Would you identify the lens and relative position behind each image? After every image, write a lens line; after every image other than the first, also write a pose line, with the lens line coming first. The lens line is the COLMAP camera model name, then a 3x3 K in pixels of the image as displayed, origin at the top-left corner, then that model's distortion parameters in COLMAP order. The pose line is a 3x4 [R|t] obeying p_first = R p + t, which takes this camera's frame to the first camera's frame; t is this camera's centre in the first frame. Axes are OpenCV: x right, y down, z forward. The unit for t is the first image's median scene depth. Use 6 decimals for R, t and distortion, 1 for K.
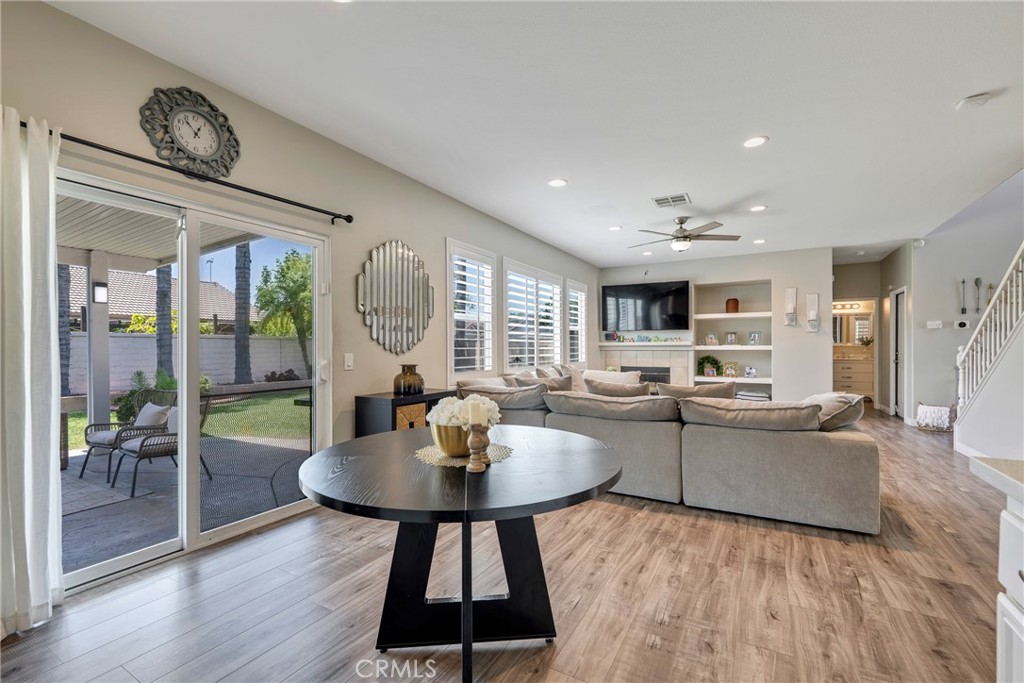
lens RADIAL K [[440.2, 0, 512.7], [0, 440.2, 345.2], [0, 0, 1]] dist [0.000069, -0.000135]
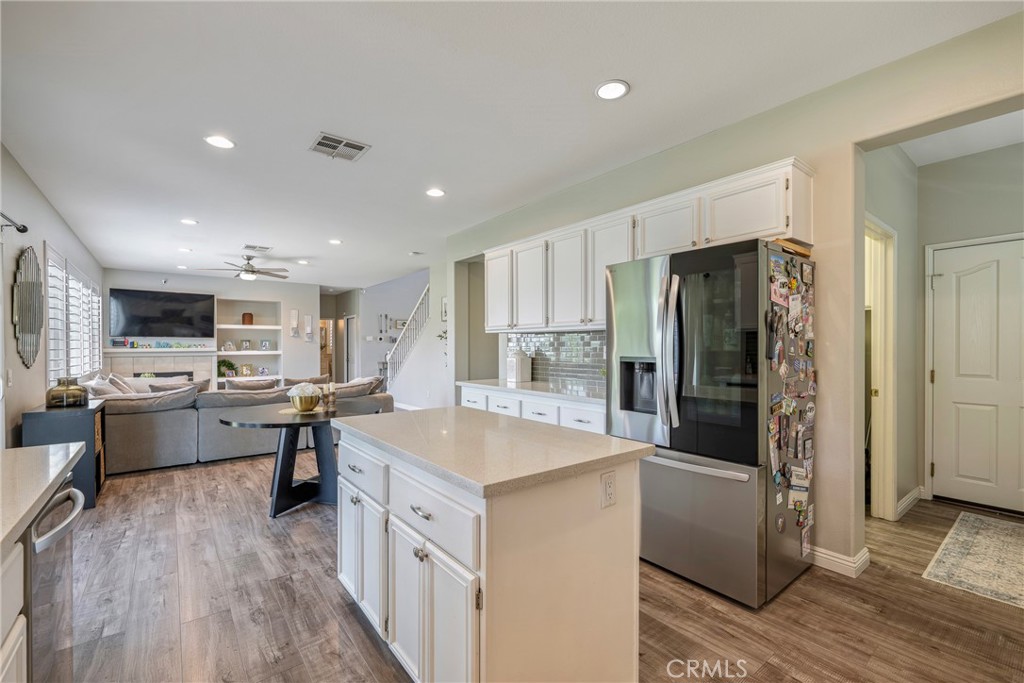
lens RADIAL K [[440.2, 0, 510.3], [0, 440.2, 351.3], [0, 0, 1]] dist [0.000069, -0.000135]
pose [[0.379695, -0.010996, 0.925046, -0.477781], [-0.000448, 0.999927, 0.012070, -0.017466], [-0.925112, -0.004997, 0.379663, -0.198710]]
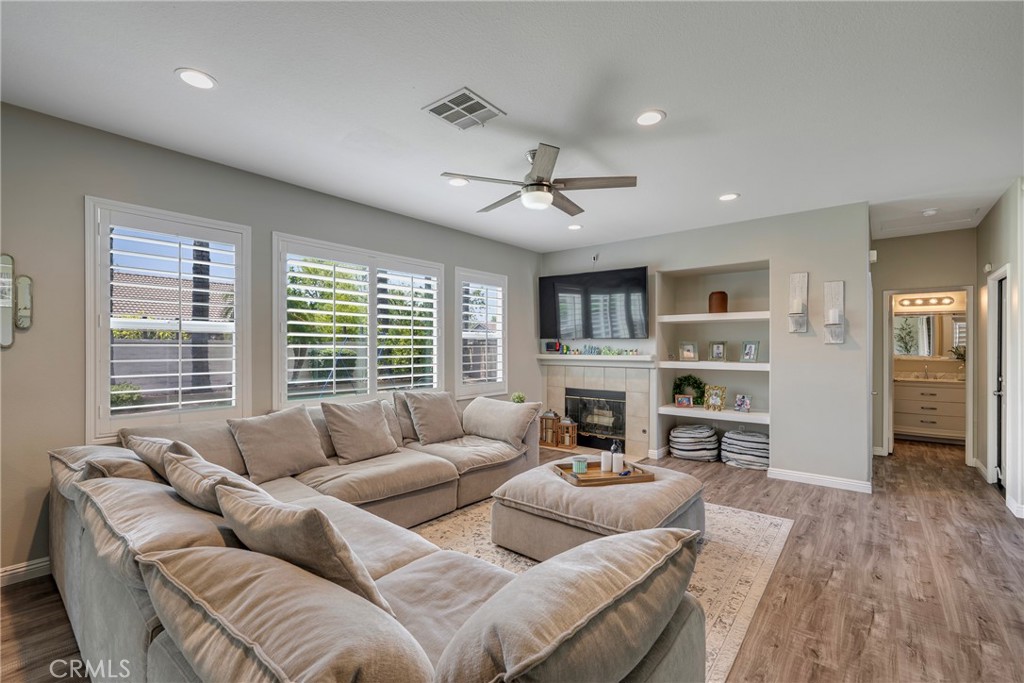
lens RADIAL K [[440.2, 0, 515.3], [0, 440.2, 346.4], [0, 0, 1]] dist [0.000069, -0.000135]
pose [[0.985444, 0.004926, -0.169927, 0.404891], [-0.004729, 0.999988, 0.001560, -0.029319], [0.169932, -0.000734, 0.985455, 0.374365]]
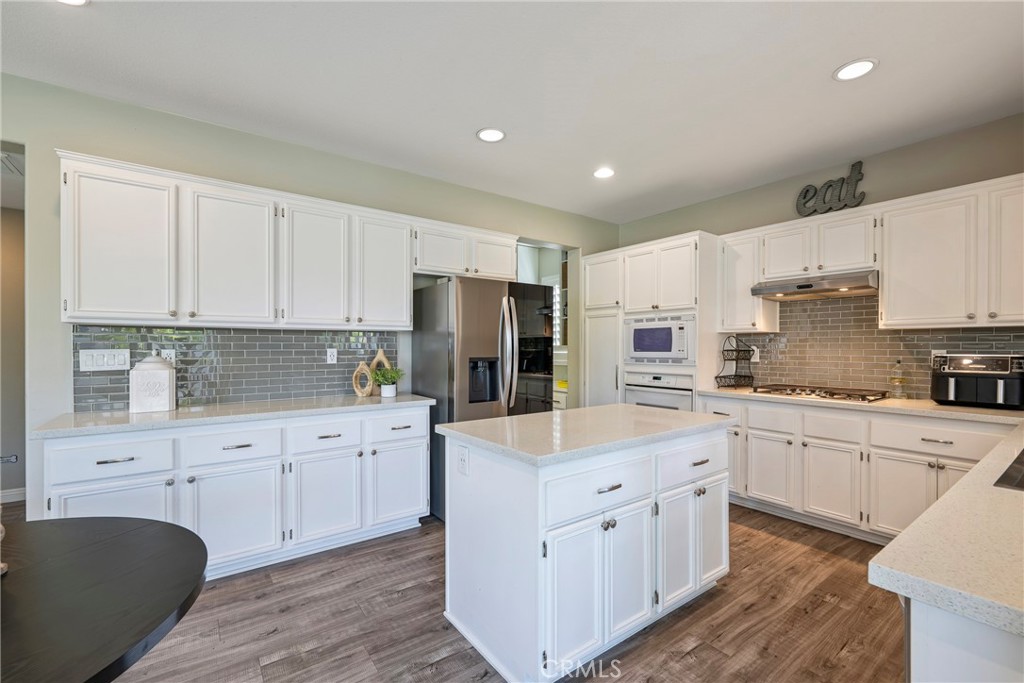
lens RADIAL K [[440.2, 0, 510.5], [0, 440.2, 347.9], [0, 0, 1]] dist [0.000069, -0.000135]
pose [[-0.914494, 0.003007, 0.404589, -0.276746], [0.002672, 0.999995, -0.001392, -0.017180], [-0.404591, -0.000191, -0.914498, 0.322928]]
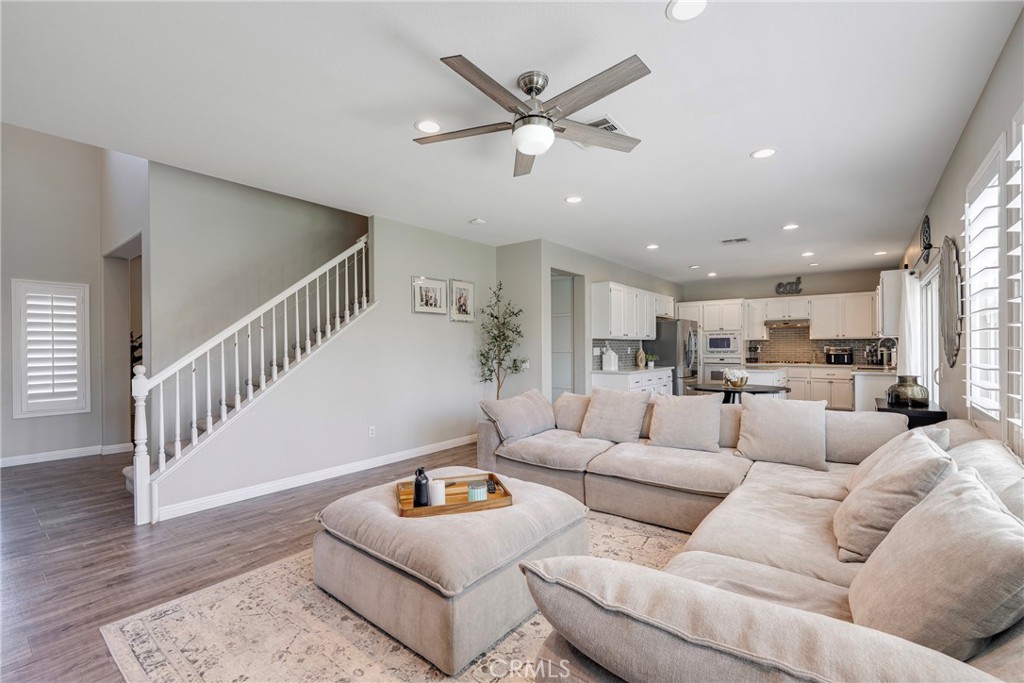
lens RADIAL K [[440.2, 0, 515.0], [0, 440.2, 349.1], [0, 0, 1]] dist [0.000069, -0.000135]
pose [[-0.989829, 0.010421, 0.141879, 0.302476], [0.010434, 0.999945, -0.000657, -0.015048], [-0.141878, 0.000830, -0.989884, 1.273042]]
